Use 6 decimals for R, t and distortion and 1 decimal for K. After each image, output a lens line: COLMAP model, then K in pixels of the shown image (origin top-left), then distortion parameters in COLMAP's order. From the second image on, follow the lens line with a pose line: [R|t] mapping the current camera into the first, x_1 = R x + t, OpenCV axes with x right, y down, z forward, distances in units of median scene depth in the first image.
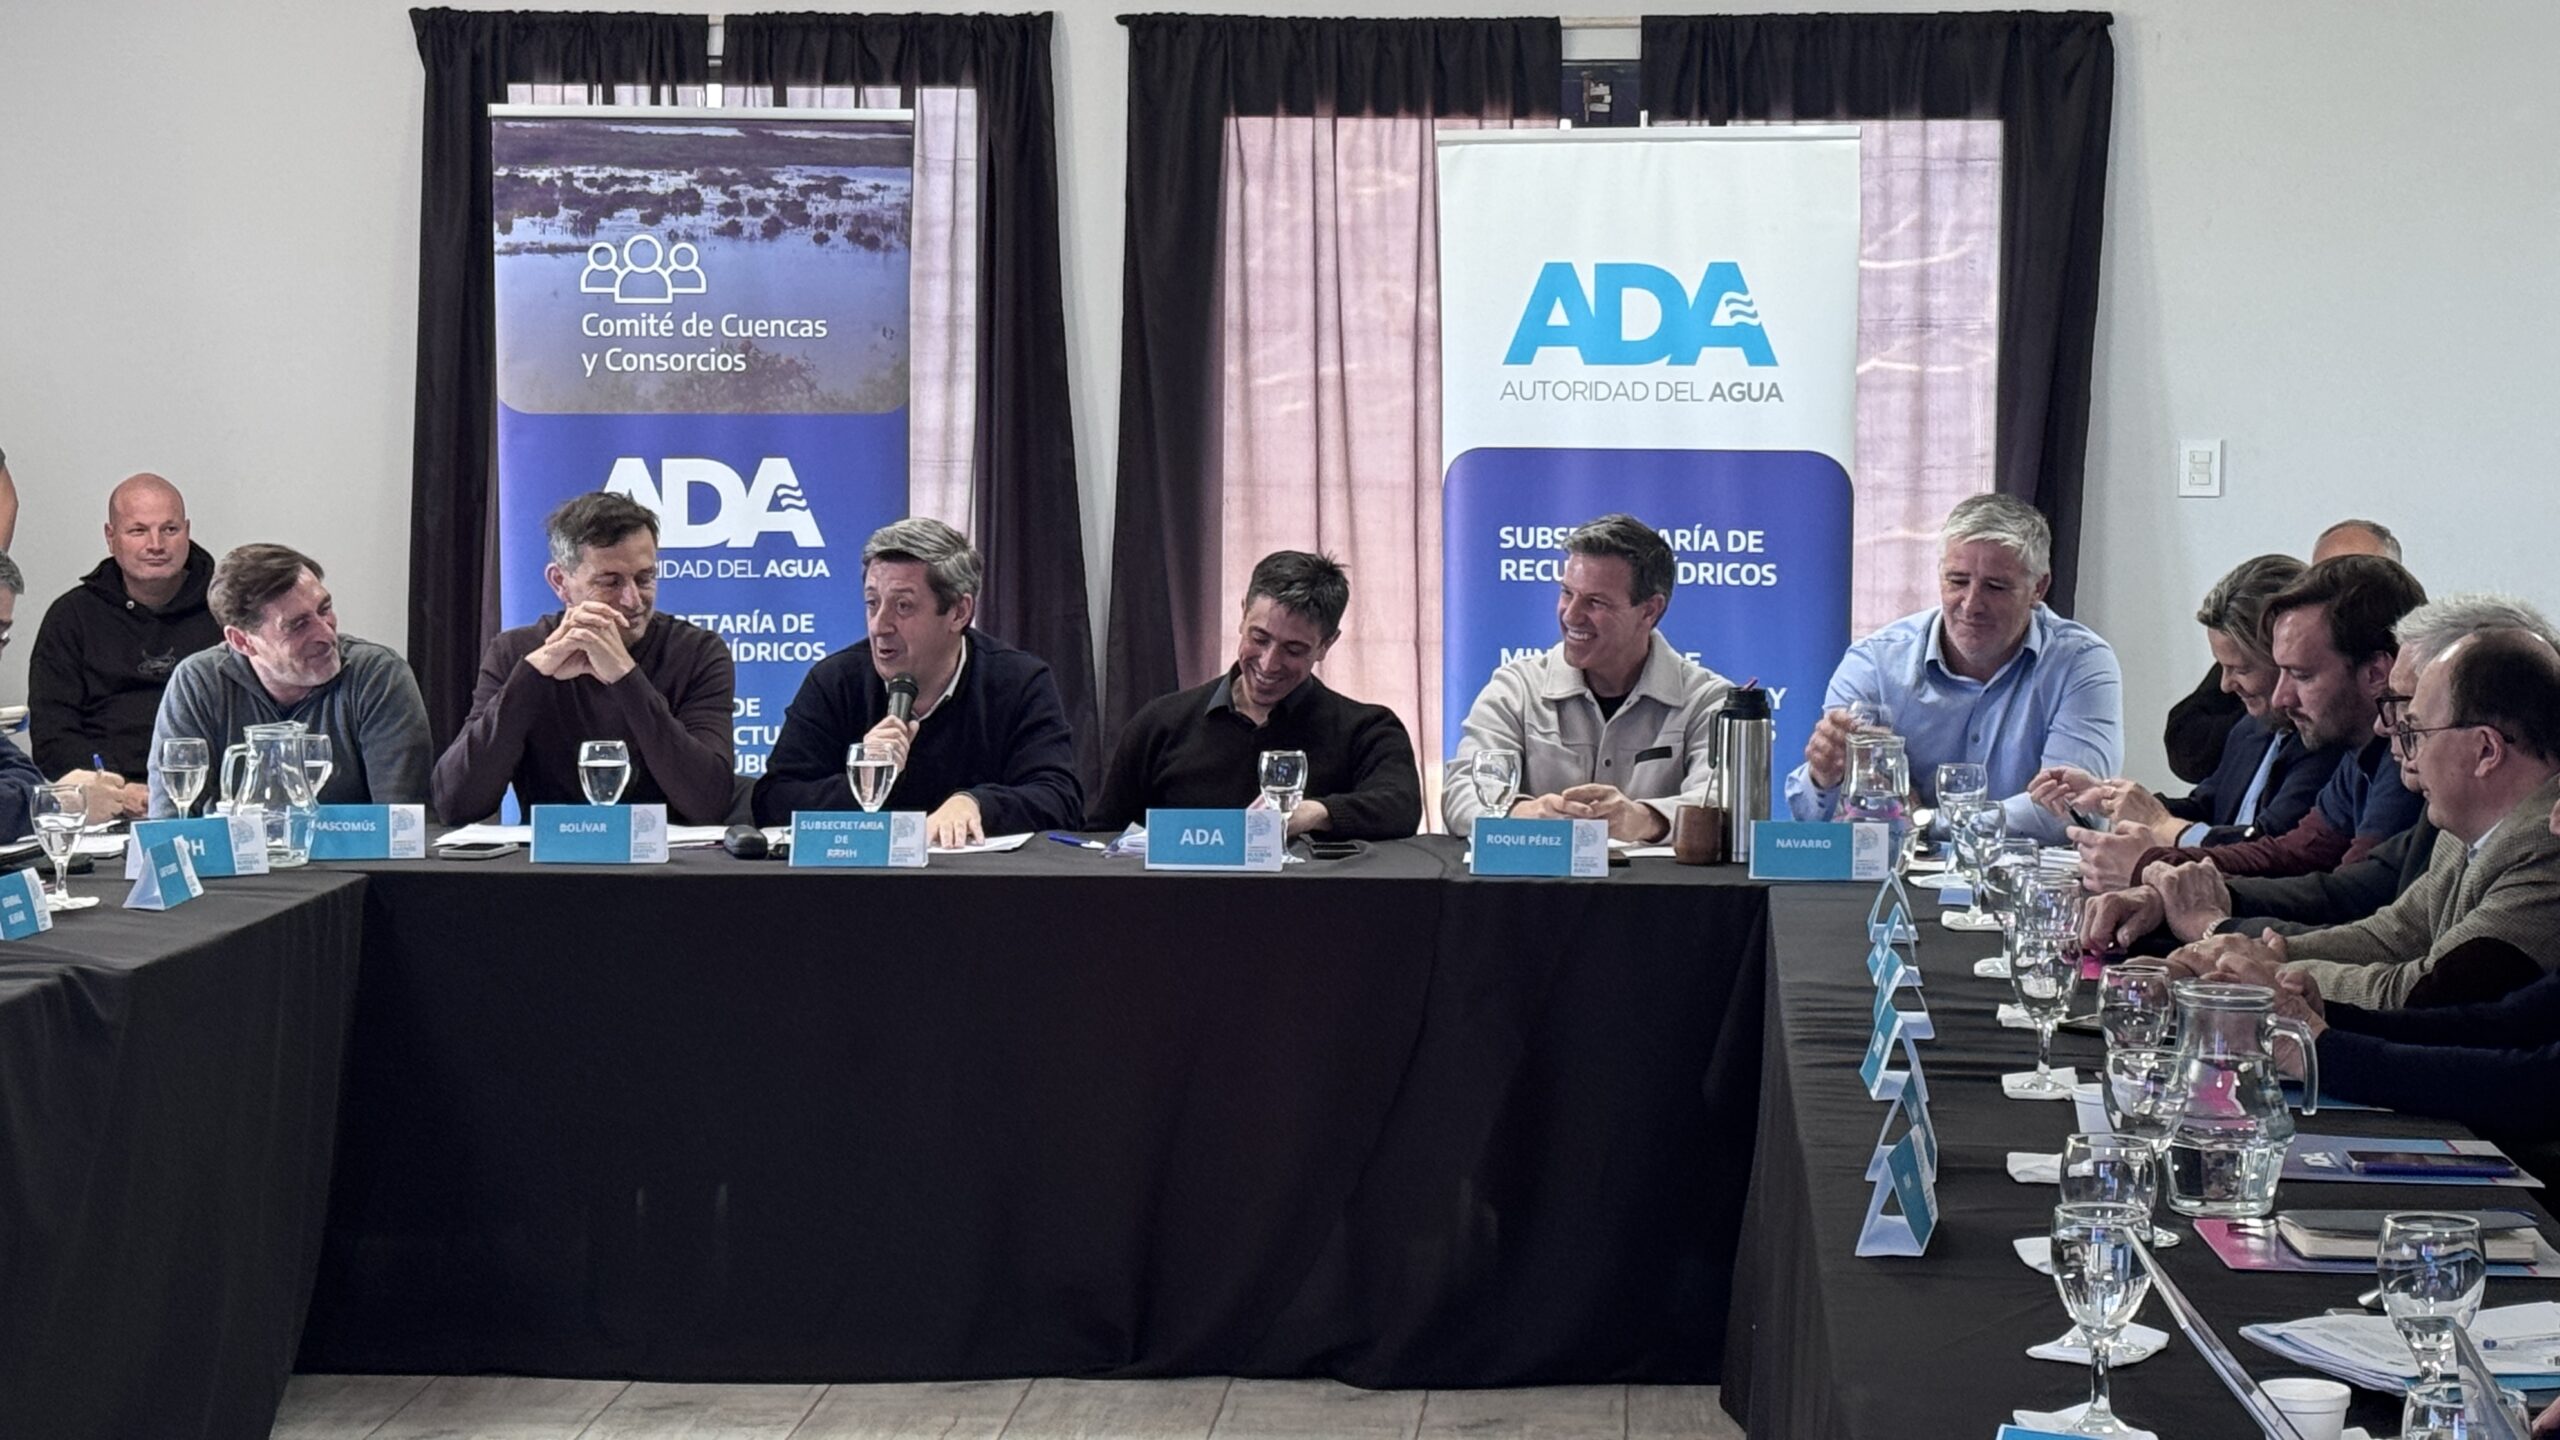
lens RADIAL K [[4920.3, 0, 1281.0], [0, 4920.3, 718.7], [0, 0, 1]] dist [0.113534, 0.000000]
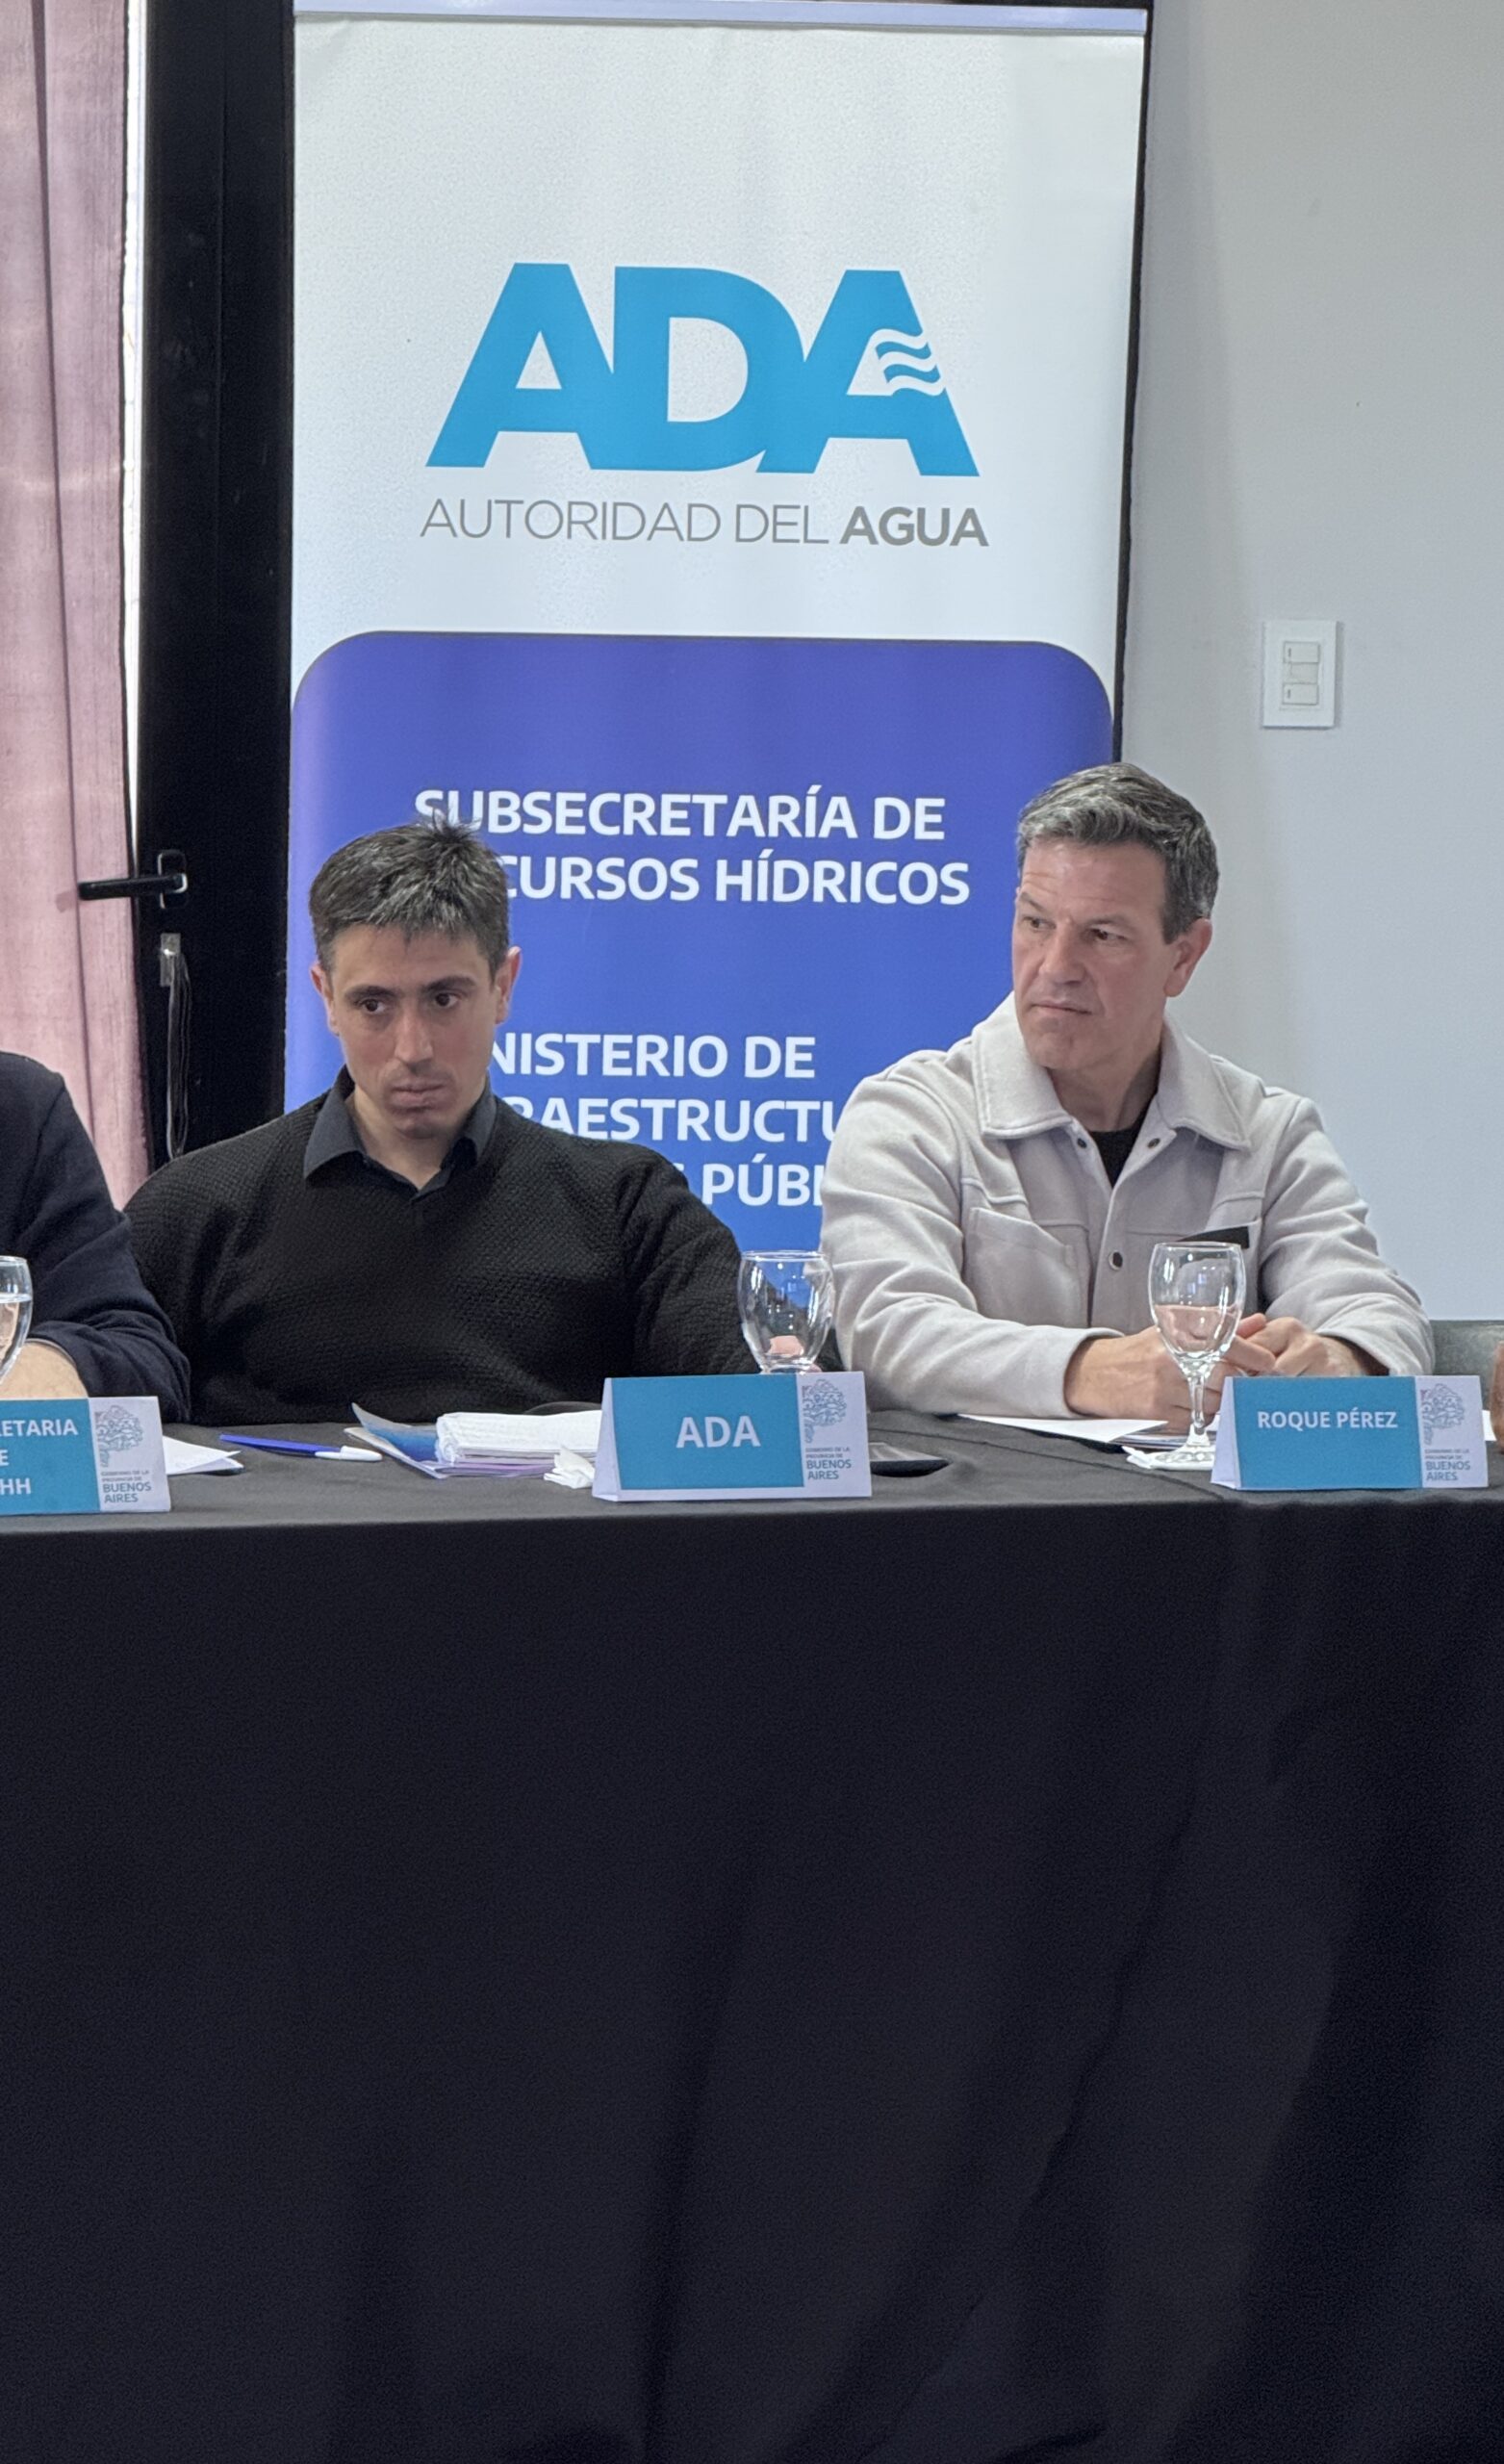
lens RADIAL K [[9408.0, 0, 754.9], [0, 9408.0, 1231.0], [0, 0, 1]] dist [0.130357, 0.000000]
pose [[0.925256, -0.019527, 0.378839, -0.288166], [0.015320, 0.999783, 0.014118, -0.007215], [-0.379033, -0.007259, 0.925355, 0.100947]]
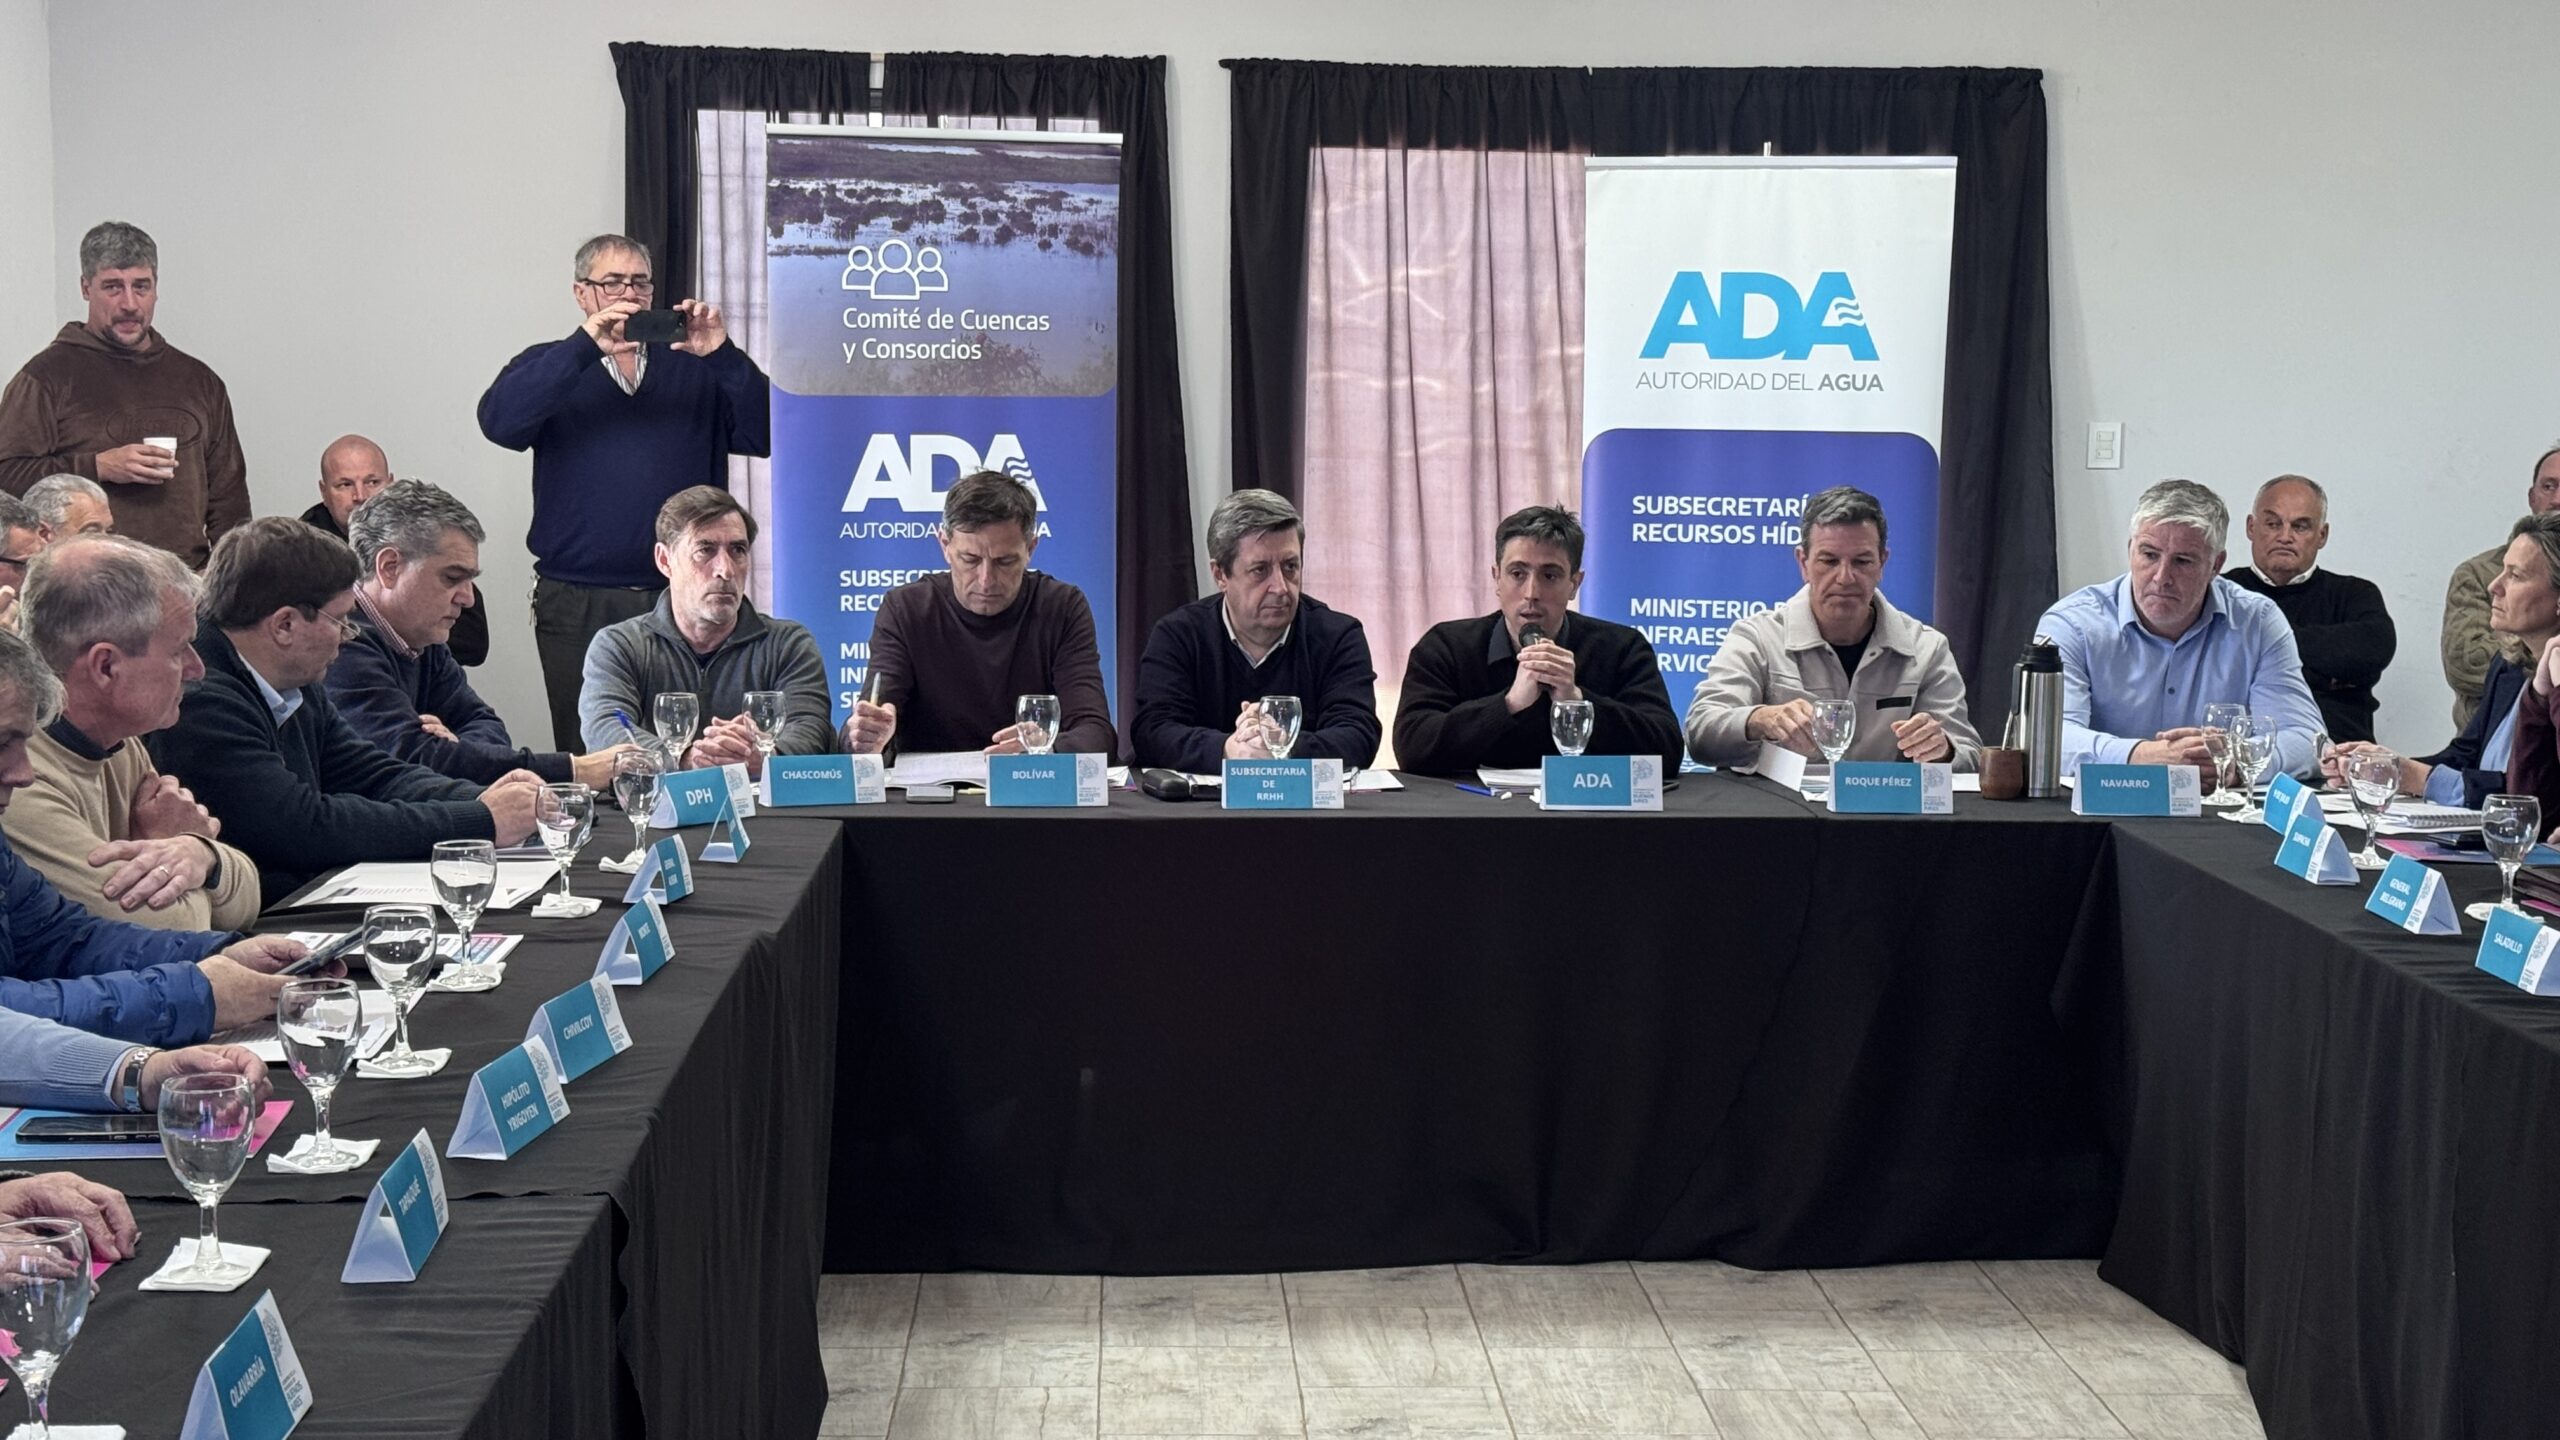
lens RADIAL K [[3594.7, 0, 1279.7], [0, 3594.7, 724.1], [0, 0, 1]] dist [0.134491, 0.000000]
pose [[0.992513, -0.004889, 0.122043, -0.146236], [0.001050, 0.999503, 0.031506, -0.011592], [-0.122136, -0.031142, 0.992025, 0.150990]]
